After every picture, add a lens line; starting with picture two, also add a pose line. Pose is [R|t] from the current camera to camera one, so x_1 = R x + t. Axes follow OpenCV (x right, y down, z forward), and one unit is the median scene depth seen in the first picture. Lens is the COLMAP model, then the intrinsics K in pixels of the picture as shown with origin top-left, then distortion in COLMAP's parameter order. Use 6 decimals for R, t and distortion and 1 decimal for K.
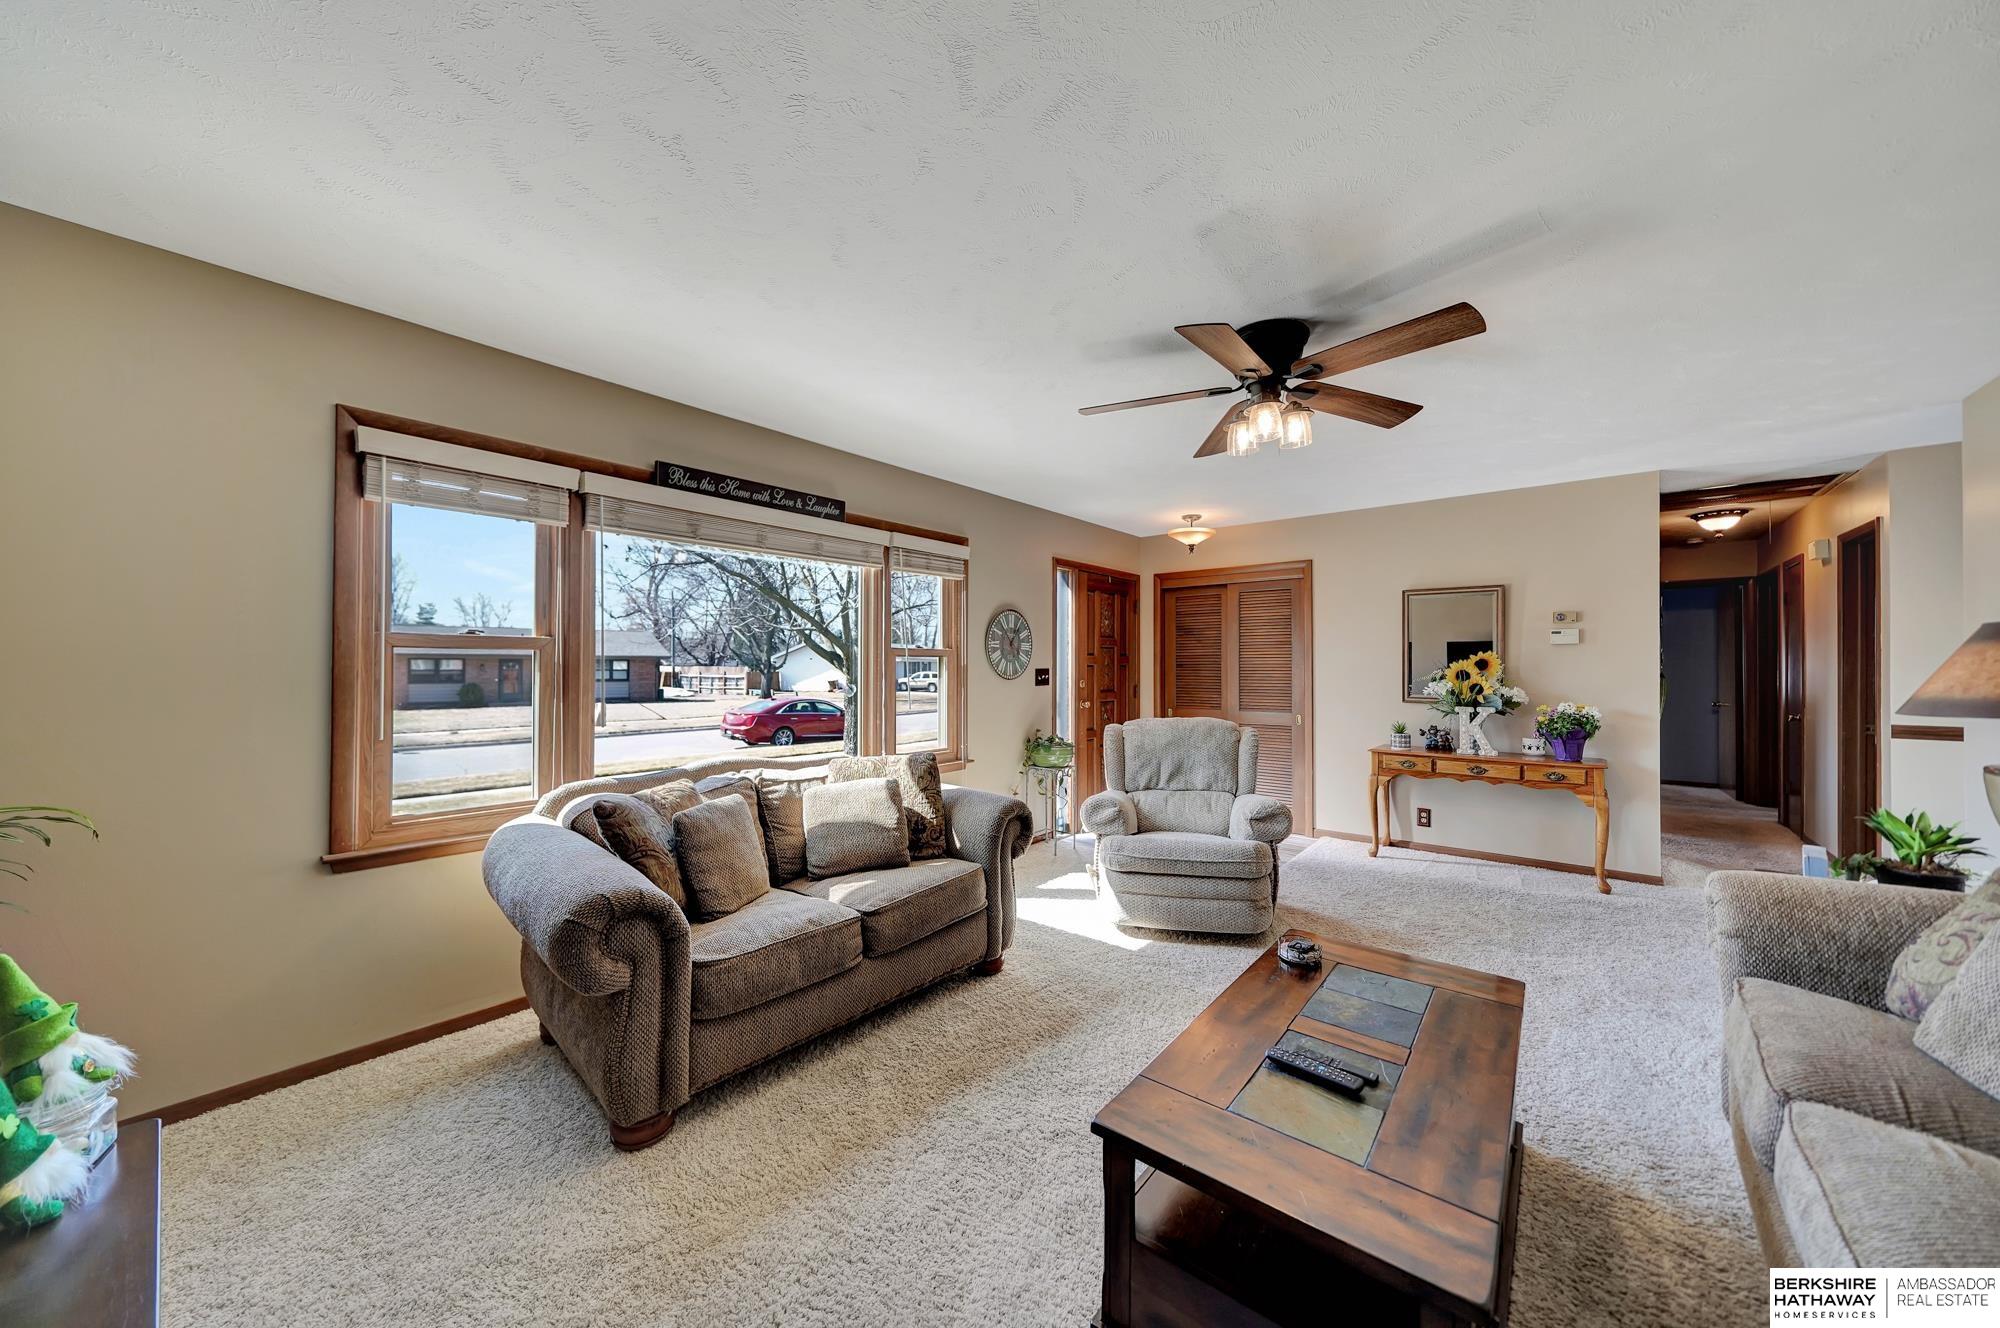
lens RADIAL K [[697.2, 0, 1000.8], [0, 697.2, 673.4], [0, 0, 1]] dist [-0.000438, -0.000051]
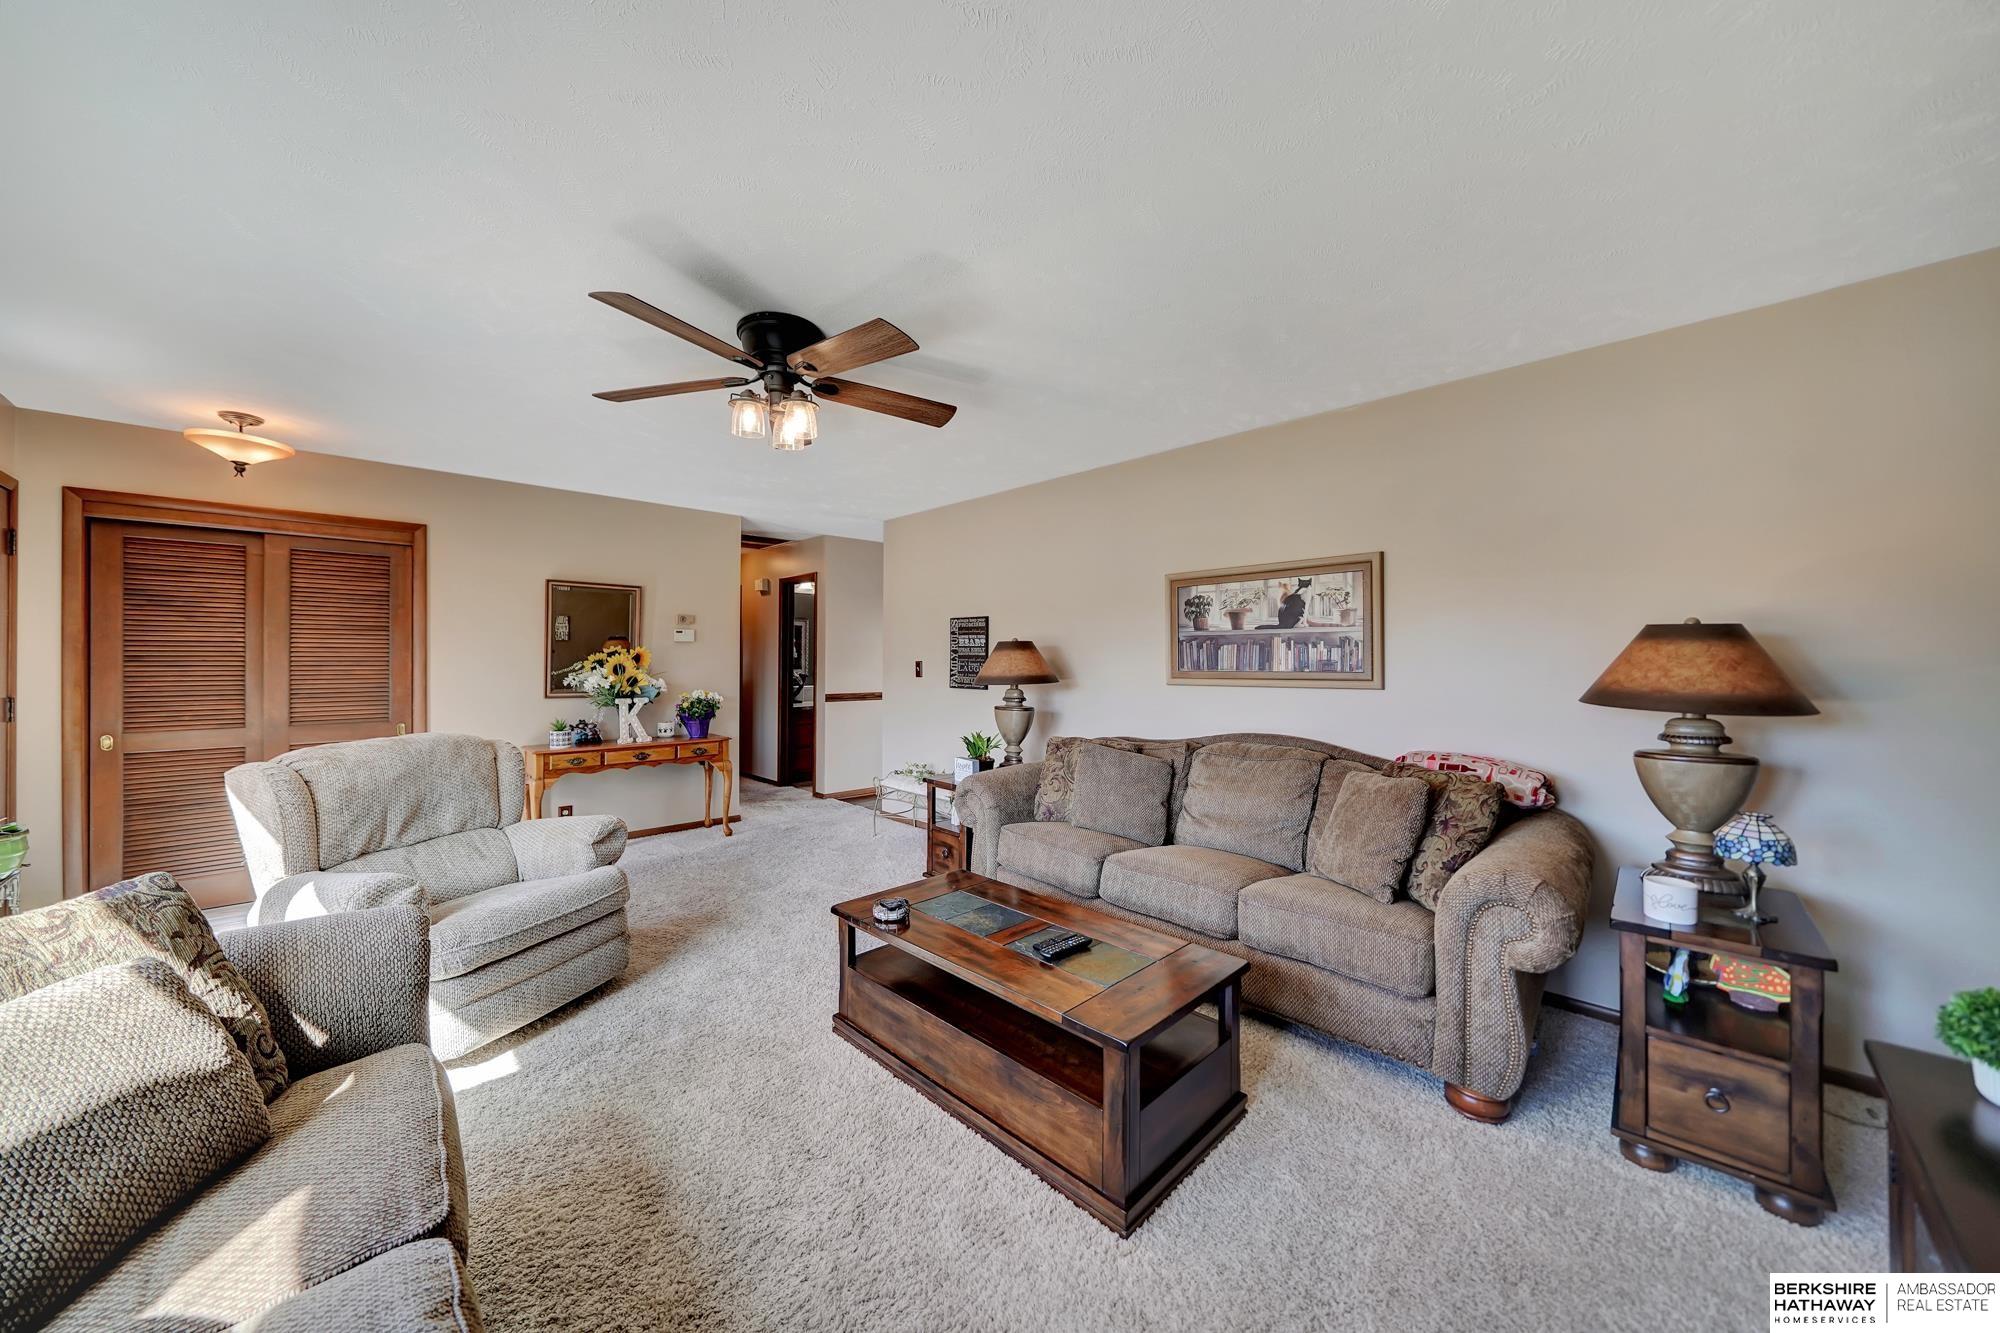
lens RADIAL K [[690.0, 0, 1000.0], [0, 690.0, 666.5], [0, 0, 1]] dist [-0.000165, -0.000026]
pose [[0.107057, -0.009041, 0.994212, -0.324325], [0.008067, 0.999934, 0.008224, -0.004769], [-0.994220, 0.007140, 0.107123, 0.334074]]
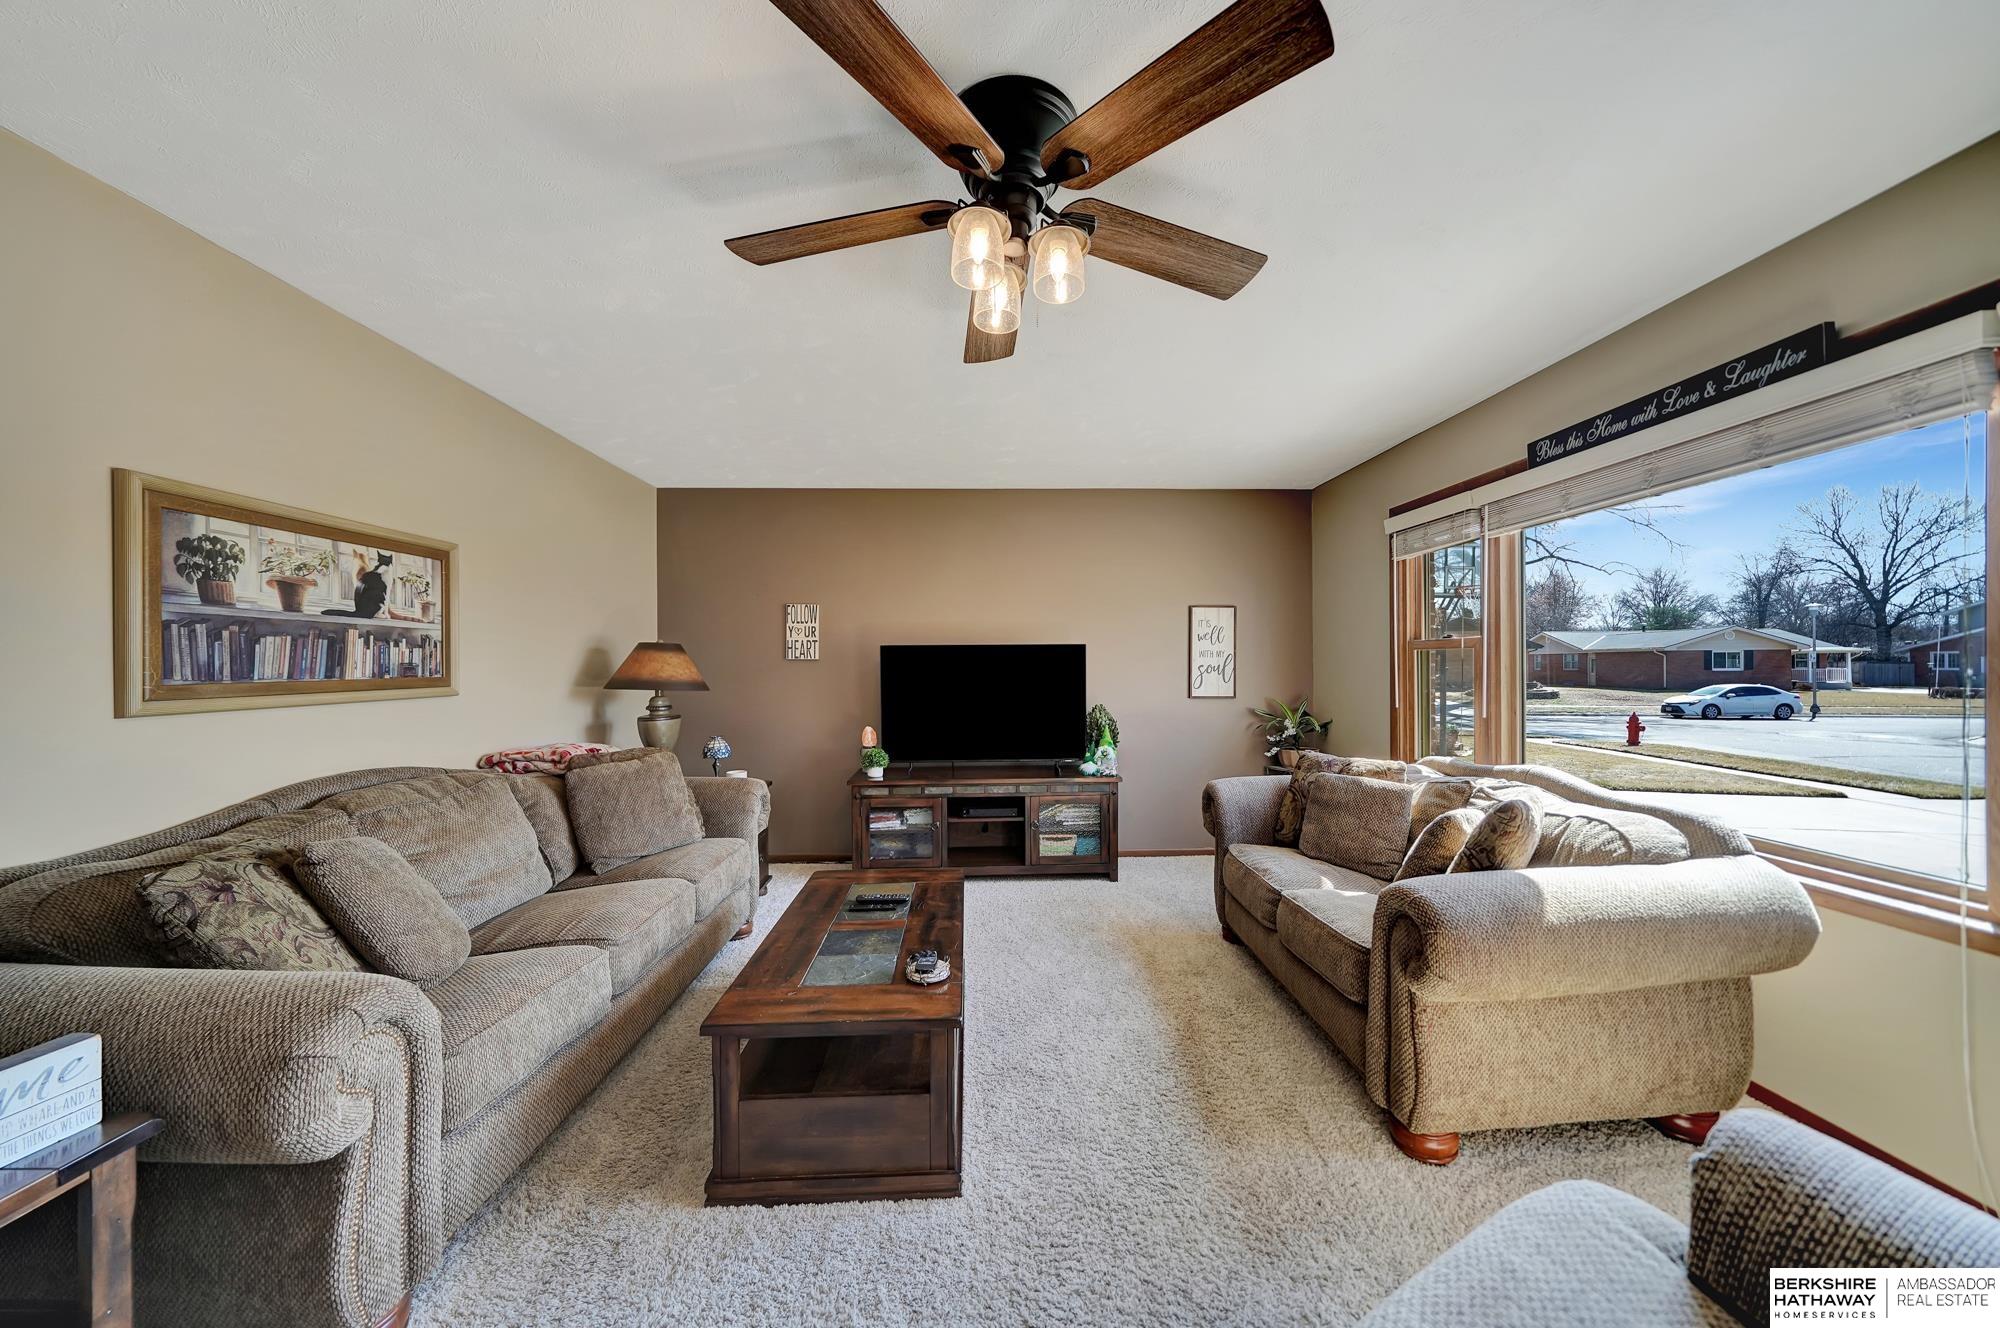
lens RADIAL K [[690.0, 0, 1000.0], [0, 690.0, 664.0], [0, 0, 1]] dist [-0.000165, -0.000026]
pose [[-0.751025, 0.004108, -0.660261, 0.474973], [0.001498, 0.999989, 0.004517, -0.003783], [0.660273, 0.002403, -0.751022, 0.846628]]
